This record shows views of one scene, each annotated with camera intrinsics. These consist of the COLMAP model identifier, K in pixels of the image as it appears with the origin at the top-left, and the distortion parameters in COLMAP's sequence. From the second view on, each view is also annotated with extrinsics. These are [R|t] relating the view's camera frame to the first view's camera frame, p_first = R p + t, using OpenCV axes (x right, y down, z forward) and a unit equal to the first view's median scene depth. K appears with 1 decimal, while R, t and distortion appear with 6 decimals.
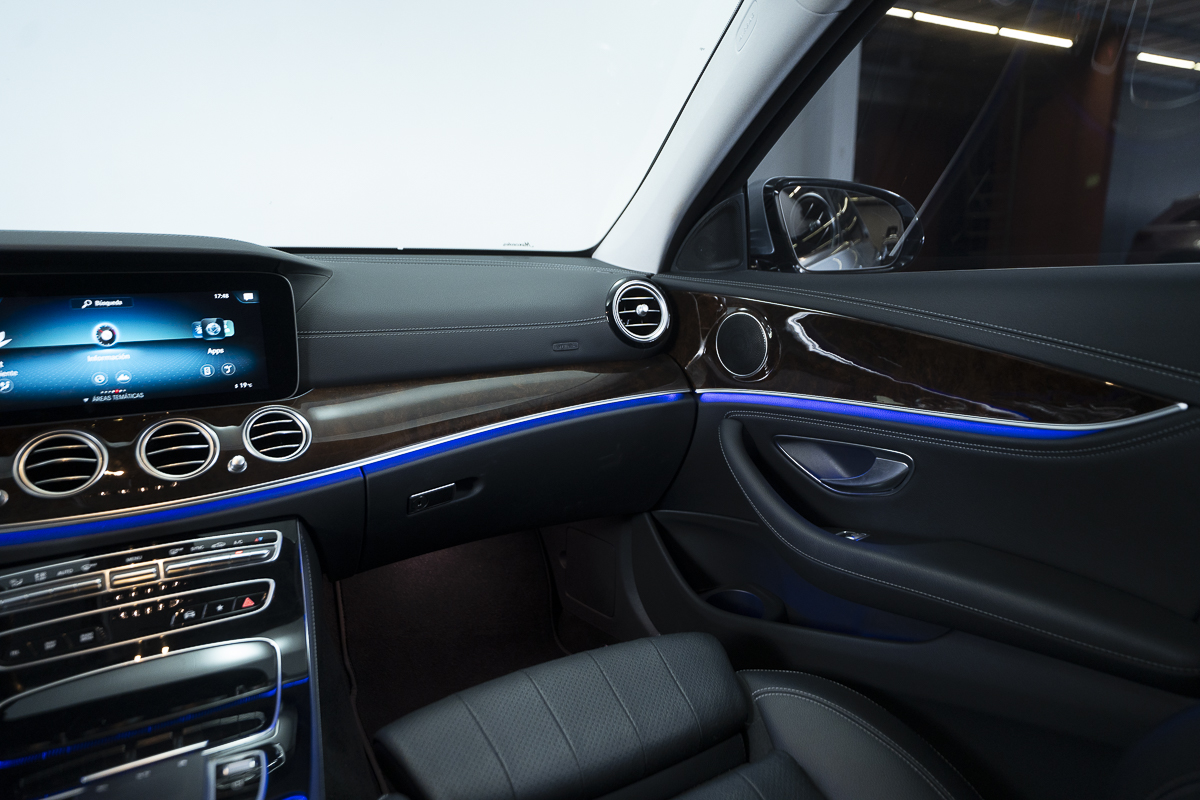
lens RADIAL K [[768.8, 0, 610.3], [0, 768.8, 401.1], [0, 0, 1]] dist [0.006736, 0.003699]
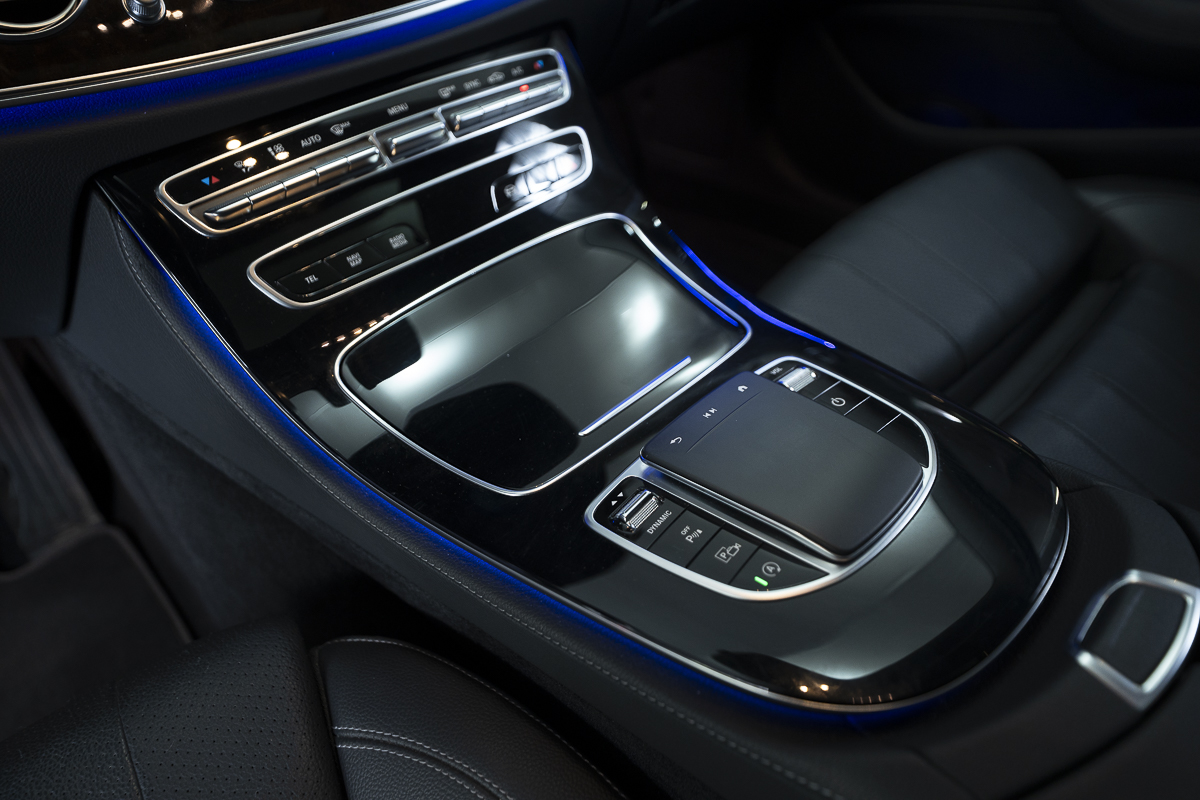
lens RADIAL K [[768.8, 0, 610.6], [0, 768.8, 397.5], [0, 0, 1]] dist [0.006736, 0.003699]
pose [[0.969523, -0.173662, 0.172821, -0.535318], [0.059944, 0.852092, 0.519949, 0.085499], [-0.237555, -0.493742, 0.836532, 0.320312]]
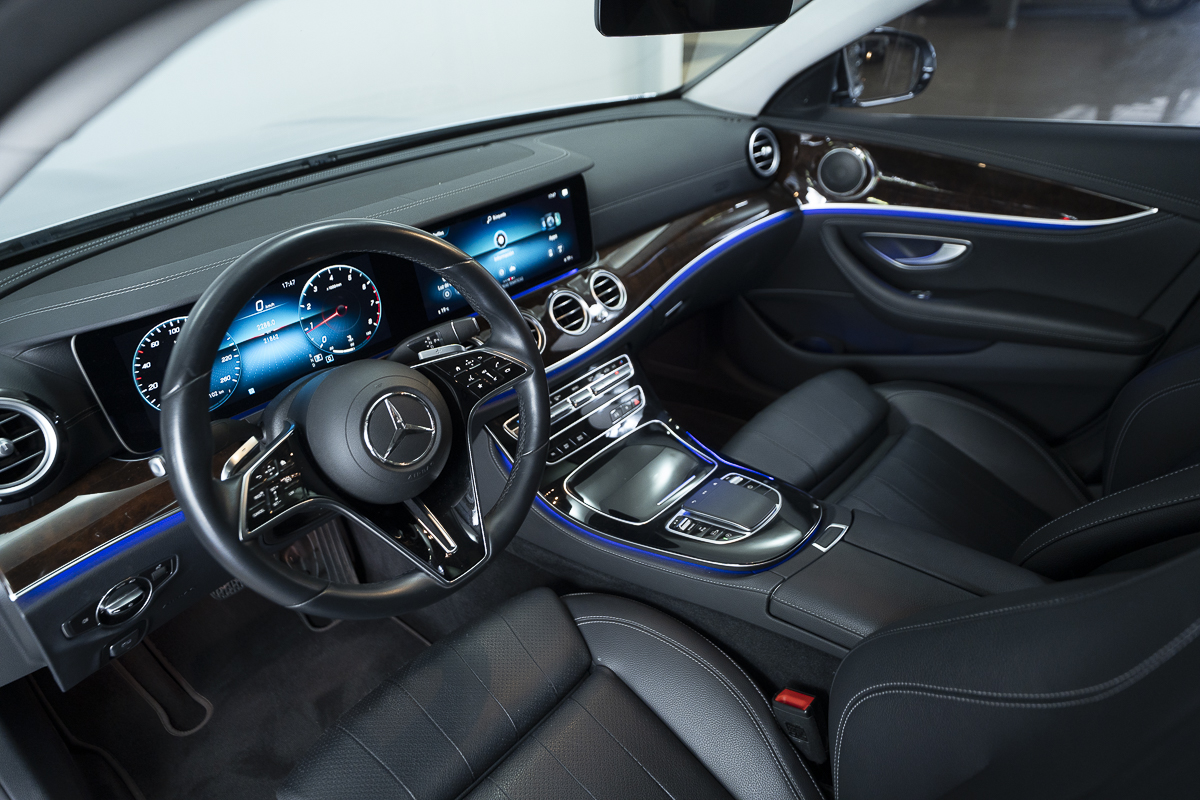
lens RADIAL K [[768.8, 0, 601.9], [0, 768.8, 408.9], [0, 0, 1]] dist [0.006736, 0.003699]
pose [[0.954660, -0.189370, 0.229705, -0.828156], [0.102599, 0.933615, 0.343272, -0.249494], [-0.279461, -0.304141, 0.910714, -0.382694]]
